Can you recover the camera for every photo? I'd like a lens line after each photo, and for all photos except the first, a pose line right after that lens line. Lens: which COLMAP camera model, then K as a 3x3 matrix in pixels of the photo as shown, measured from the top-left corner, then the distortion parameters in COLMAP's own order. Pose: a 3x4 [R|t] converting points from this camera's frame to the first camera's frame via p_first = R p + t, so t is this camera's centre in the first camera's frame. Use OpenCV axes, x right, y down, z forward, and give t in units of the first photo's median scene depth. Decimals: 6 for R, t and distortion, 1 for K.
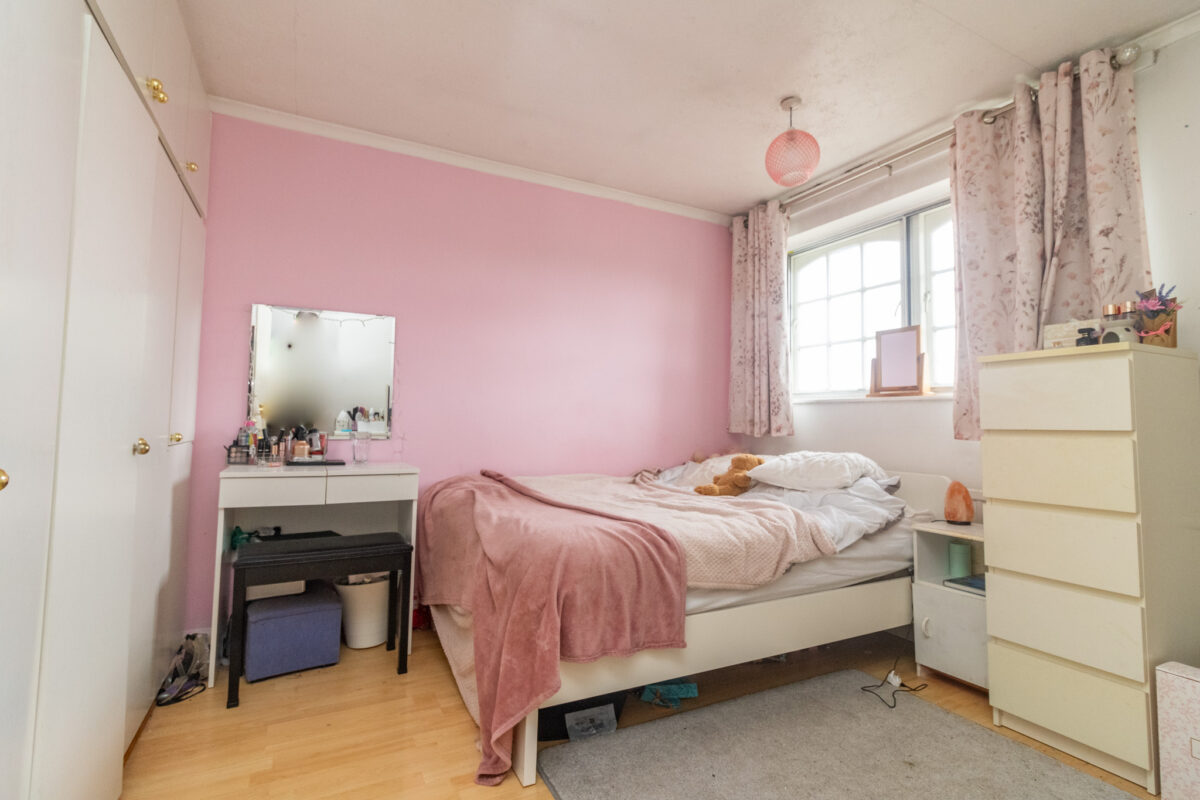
lens RADIAL K [[553.2, 0, 599.3], [0, 553.2, 399.4], [0, 0, 1]] dist [0.007298, -0.001657]
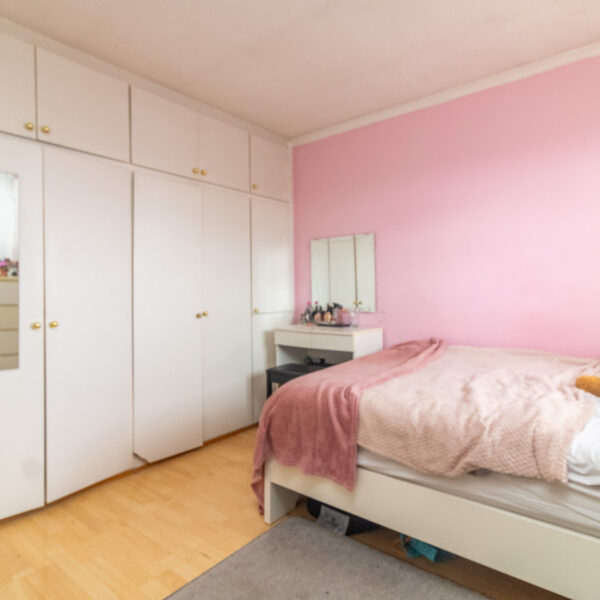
lens RADIAL K [[408.2, 0, 299.7], [0, 408.2, 296.8], [0, 0, 1]] dist [-0.012093, -0.001361]
pose [[0.395762, -0.013061, -0.918260, 0.820561], [0.056036, 0.998379, 0.009951, 0.005525], [0.916642, -0.055394, 0.395852, 0.497819]]
